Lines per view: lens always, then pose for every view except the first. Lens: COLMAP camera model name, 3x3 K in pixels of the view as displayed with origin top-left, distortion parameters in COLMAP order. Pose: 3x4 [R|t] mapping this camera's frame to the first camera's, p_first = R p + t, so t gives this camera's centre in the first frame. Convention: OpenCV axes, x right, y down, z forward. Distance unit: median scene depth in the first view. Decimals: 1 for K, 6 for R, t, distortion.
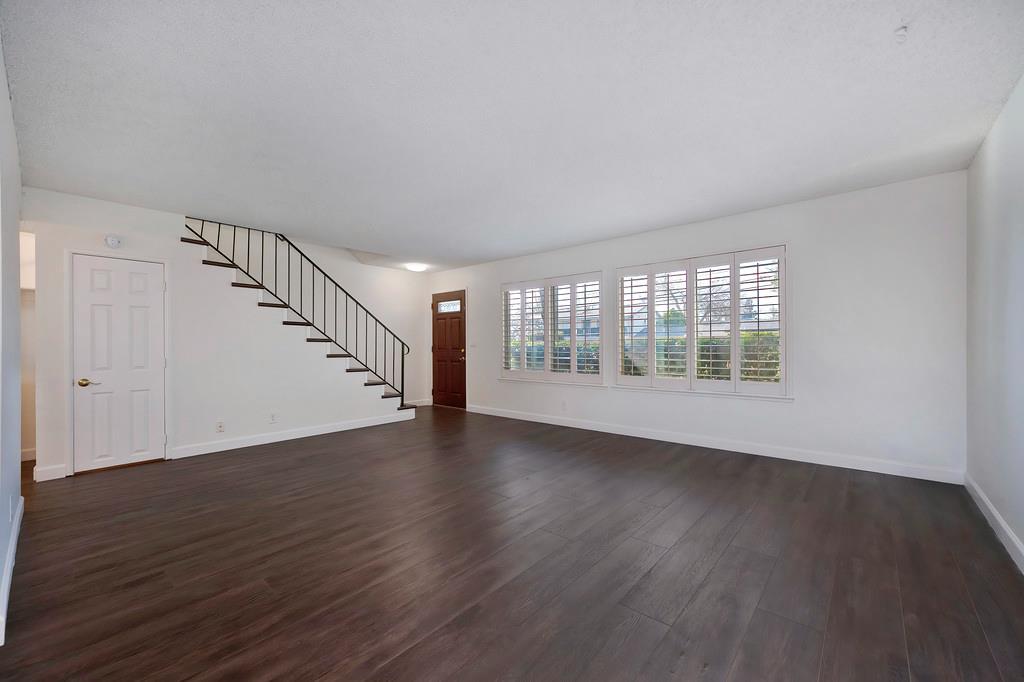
lens RADIAL K [[406.3, 0, 514.8], [0, 406.3, 345.0], [0, 0, 1]] dist [-0.004969, 0.000030]
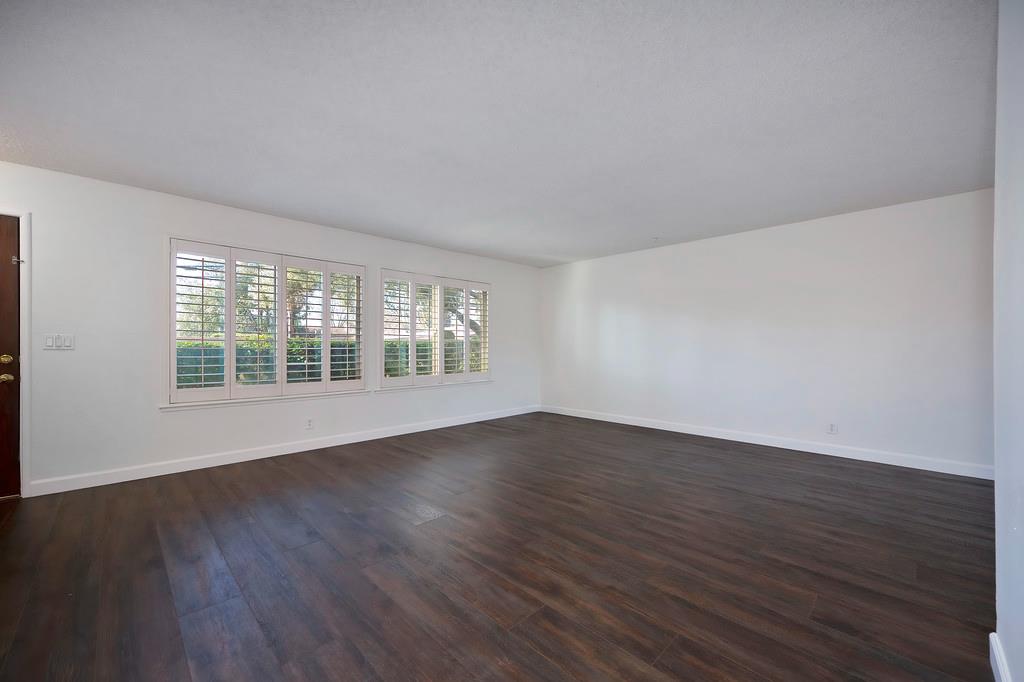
lens RADIAL K [[406.3, 0, 514.6], [0, 406.3, 348.8], [0, 0, 1]] dist [-0.004969, 0.000030]
pose [[0.078441, 0.002362, 0.996916, -0.640885], [-0.000973, 0.999997, -0.002293, 0.006138], [-0.996918, -0.000790, 0.078443, 0.566645]]
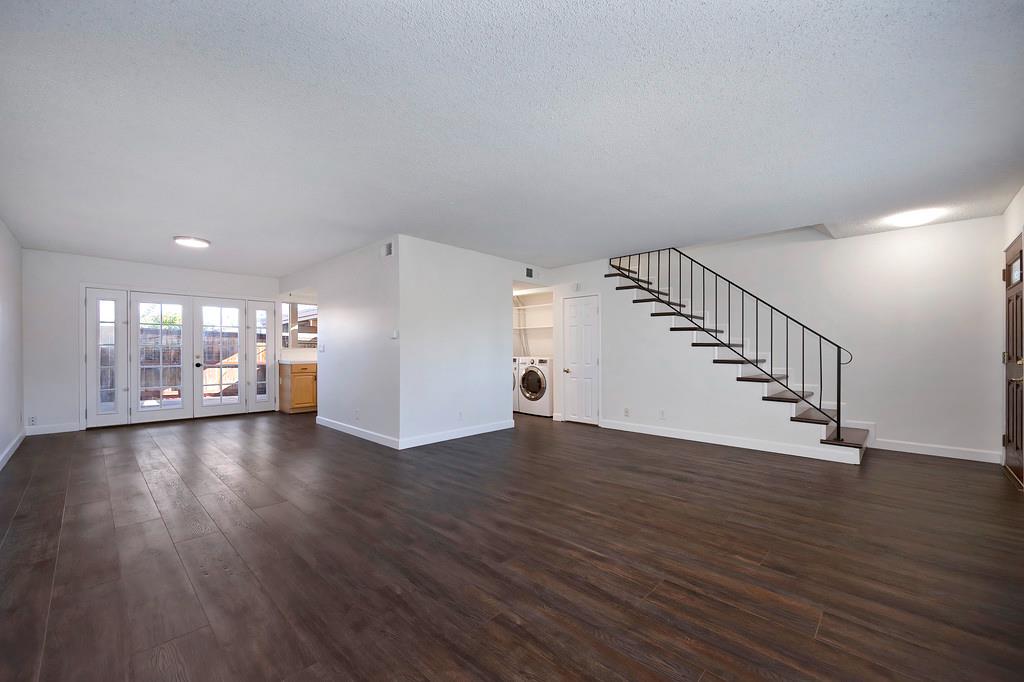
lens RADIAL K [[406.3, 0, 509.2], [0, 406.3, 347.5], [0, 0, 1]] dist [-0.004969, 0.000030]
pose [[-0.051891, -0.002066, -0.998651, 0.479229], [0.001504, 0.999997, -0.002147, -0.002824], [0.998652, -0.001614, -0.051888, 0.553578]]
